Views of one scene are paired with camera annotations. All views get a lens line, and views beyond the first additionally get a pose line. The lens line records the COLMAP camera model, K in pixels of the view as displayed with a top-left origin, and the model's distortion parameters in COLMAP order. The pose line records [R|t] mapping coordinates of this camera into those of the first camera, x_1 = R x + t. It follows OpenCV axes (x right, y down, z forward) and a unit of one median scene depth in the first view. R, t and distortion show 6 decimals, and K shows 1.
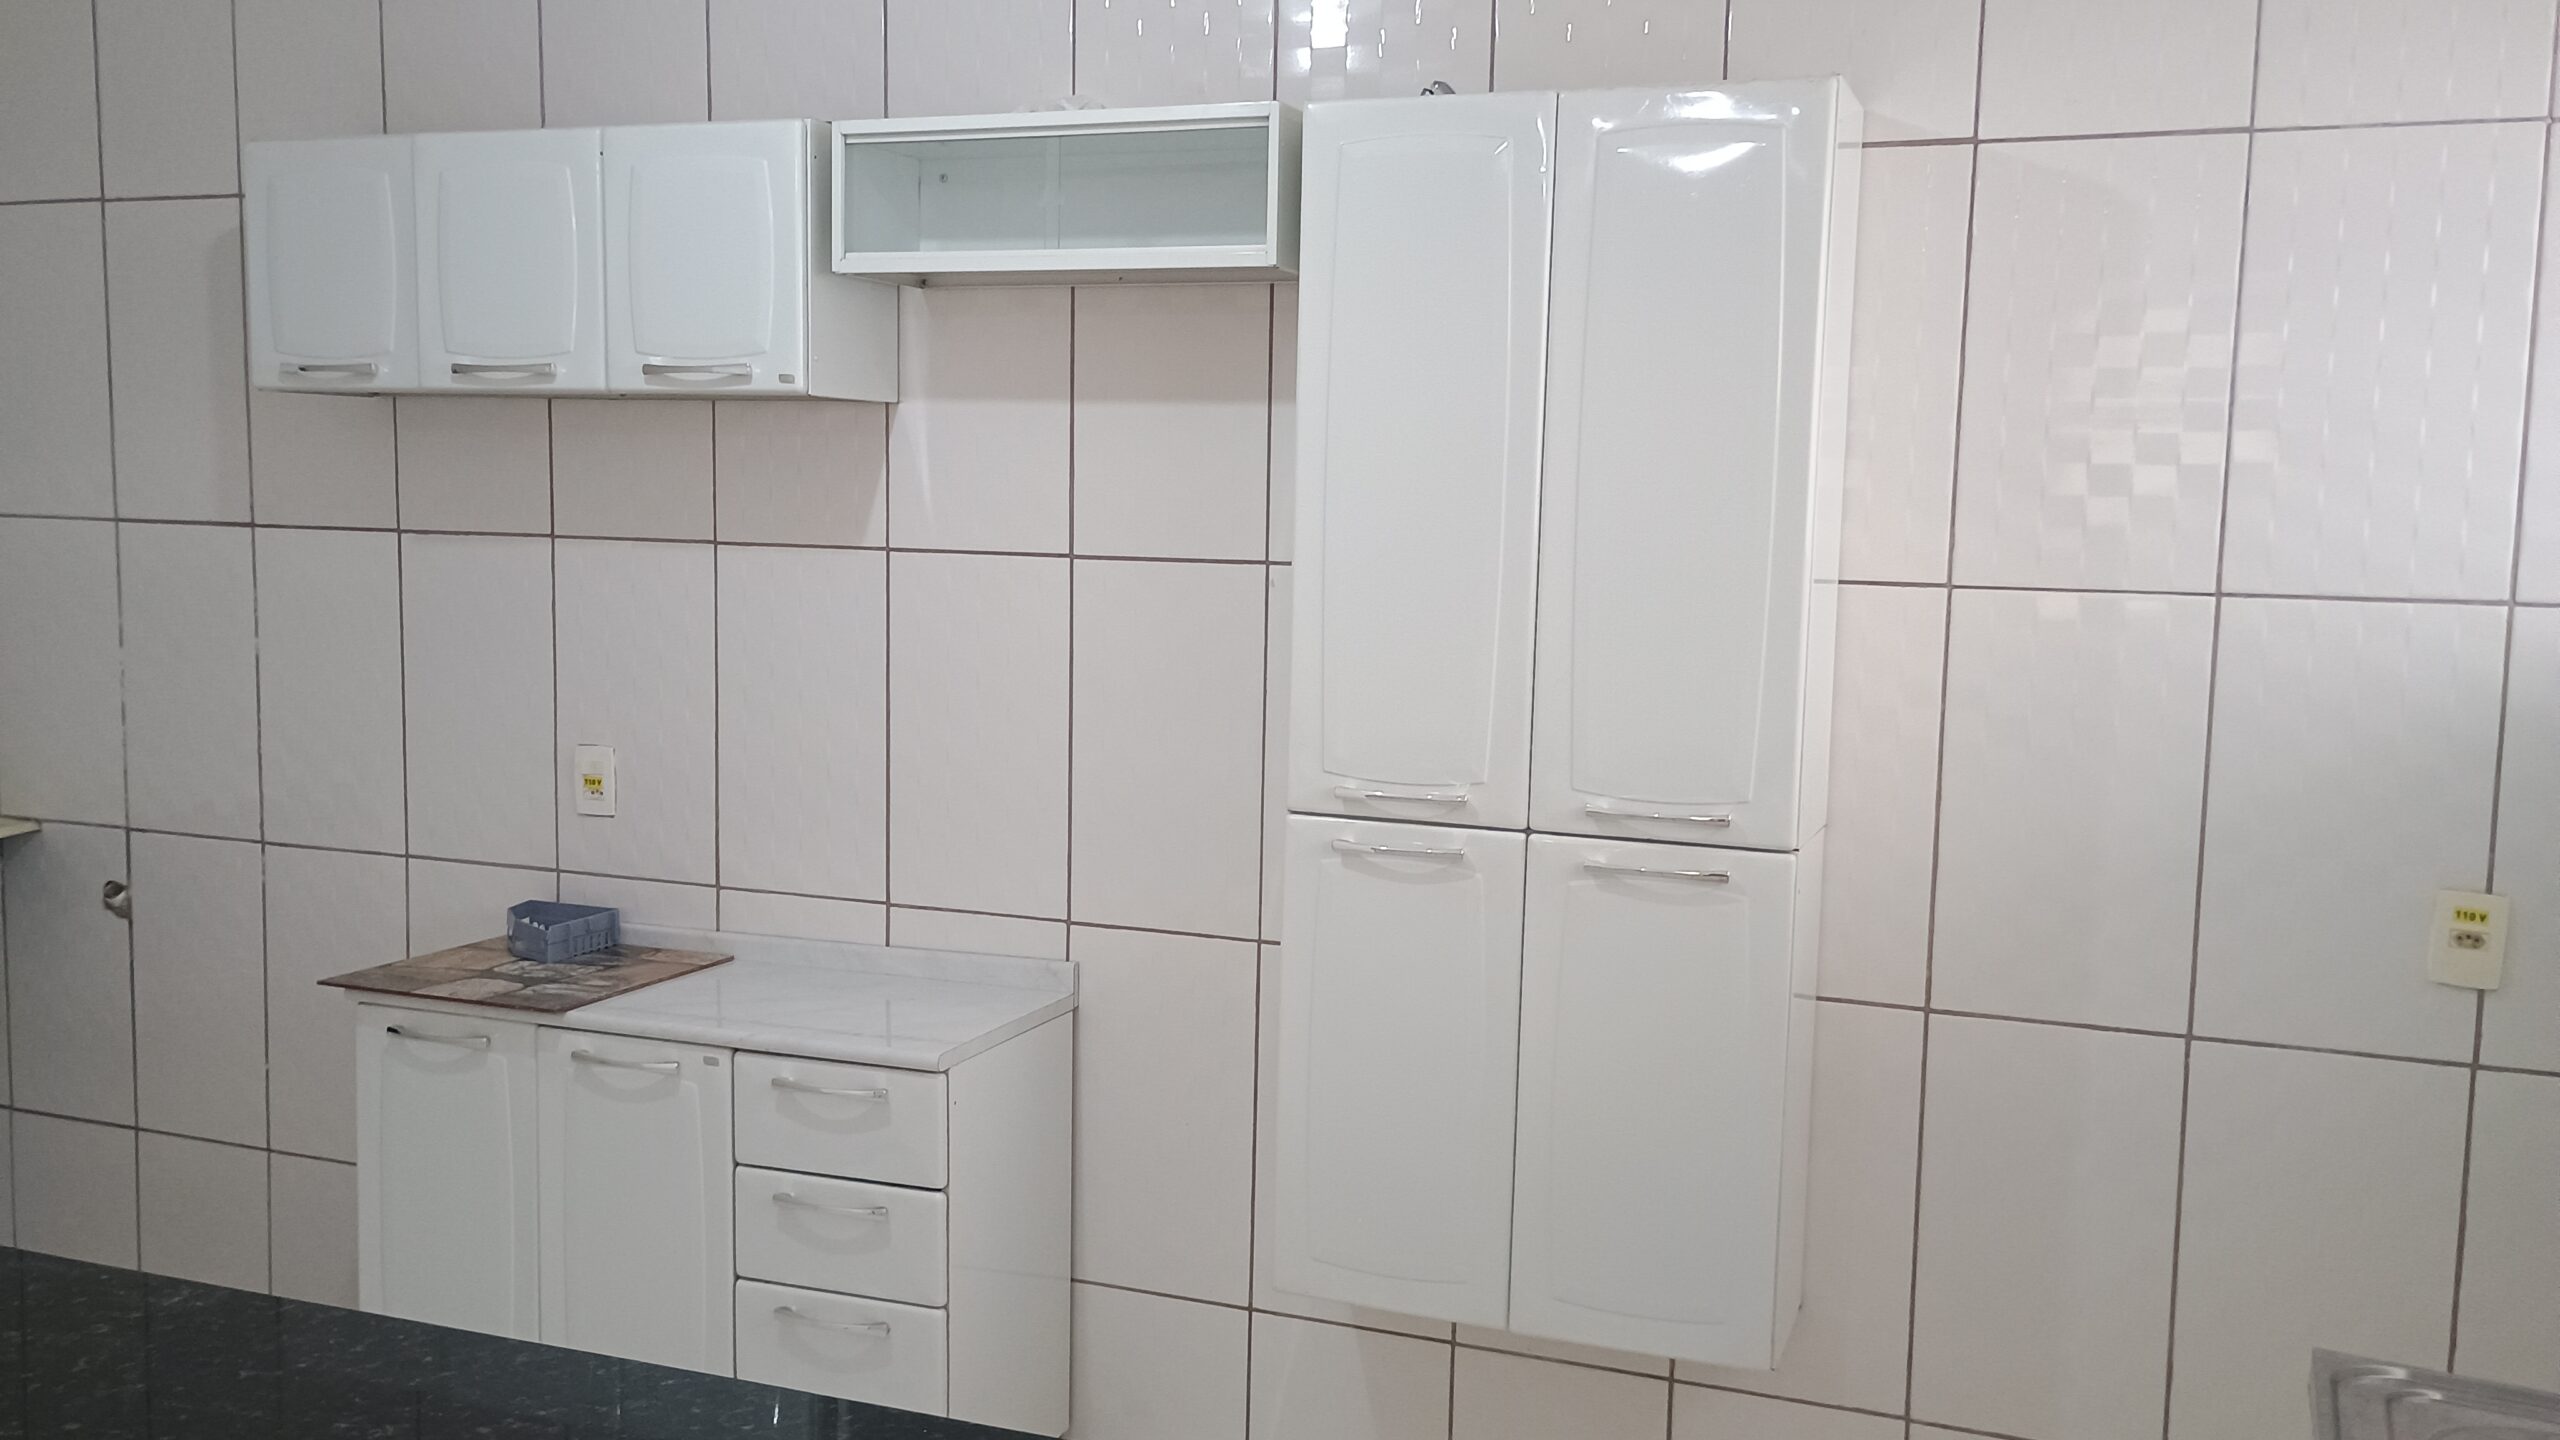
lens RADIAL K [[2269.7, 0, 1282.5], [0, 2269.7, 757.8], [0, 0, 1]] dist [0.050698, -0.001978]
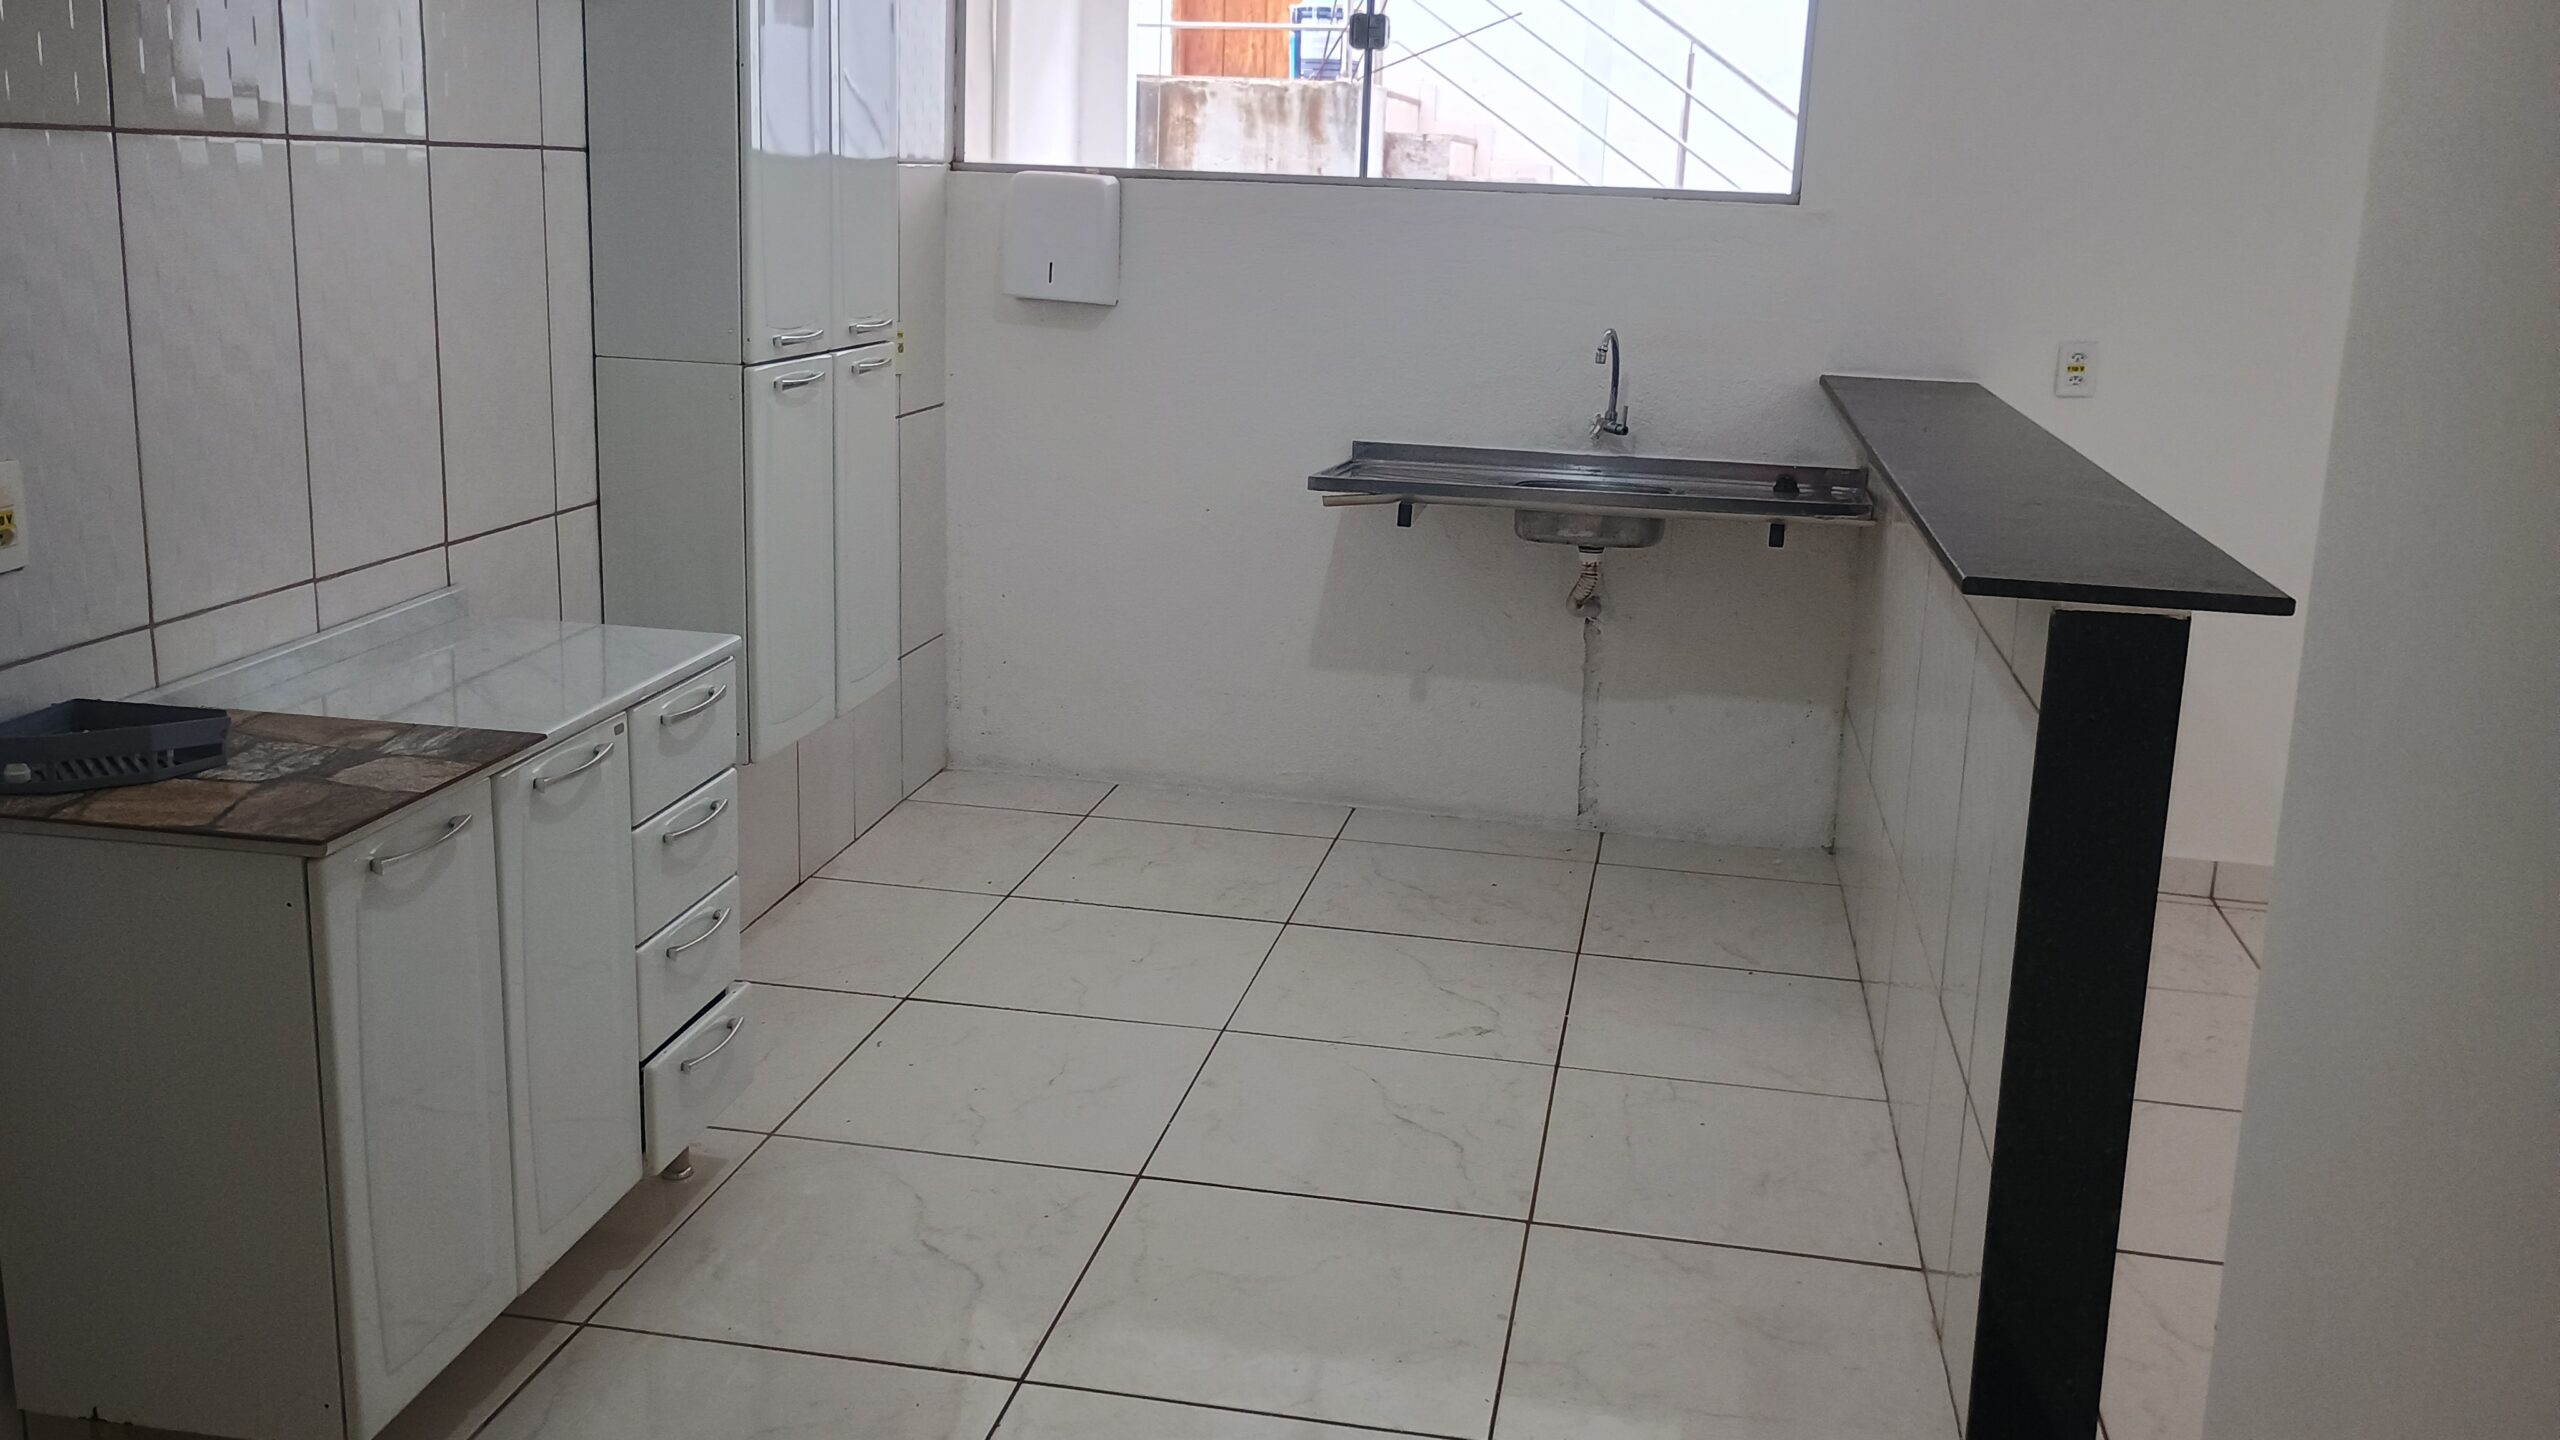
lens RADIAL K [[2184.1, 0, 1280.0], [0, 2184.1, 720.0], [0, 0, 1]] dist [-0.002756, -0.006105]
pose [[-0.197385, -0.265286, 0.943749, -1.130843], [0.067855, 0.956683, 0.283113, -0.098591], [-0.977975, 0.119921, -0.170834, 0.902233]]
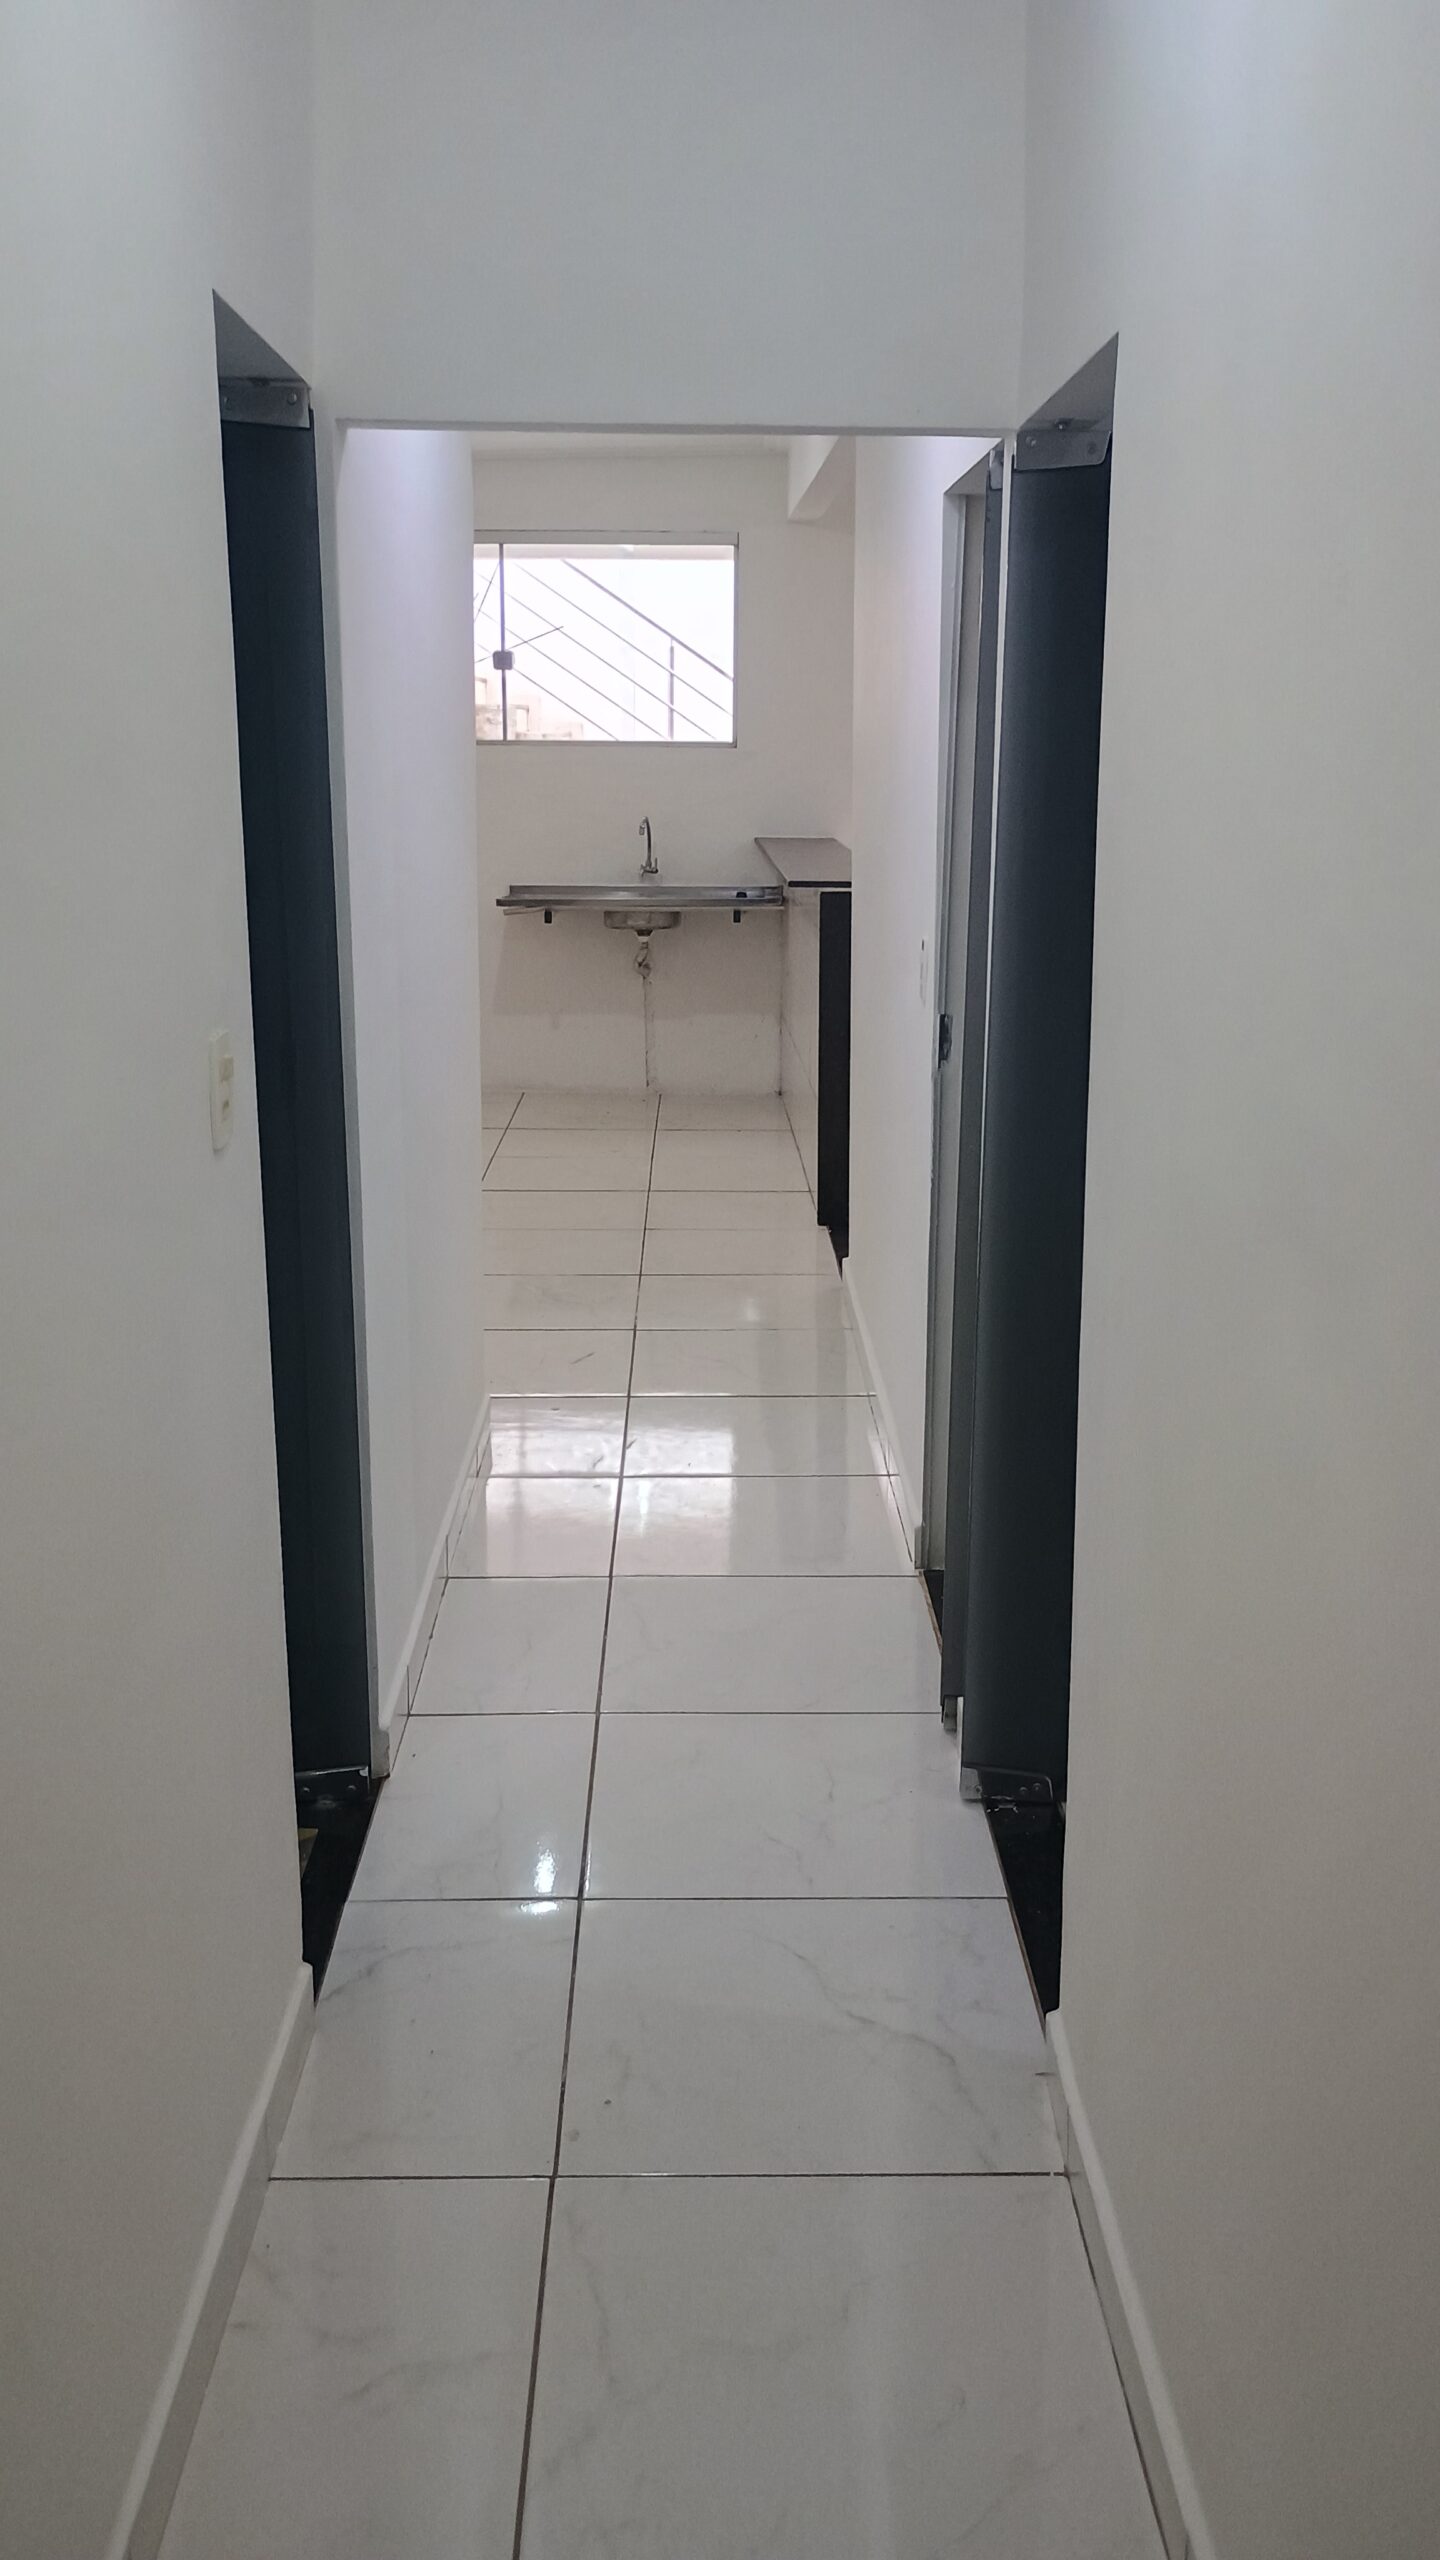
lens RADIAL K [[2269.7, 0, 762.1], [0, 2269.7, 1325.7], [0, 0, 1]] dist [0.050698, -0.001978]
pose [[-0.403949, -0.251868, 0.879425, -2.542590], [0.084677, 0.946927, 0.310095, -0.195478], [-0.910854, 0.199730, -0.361183, 1.462392]]
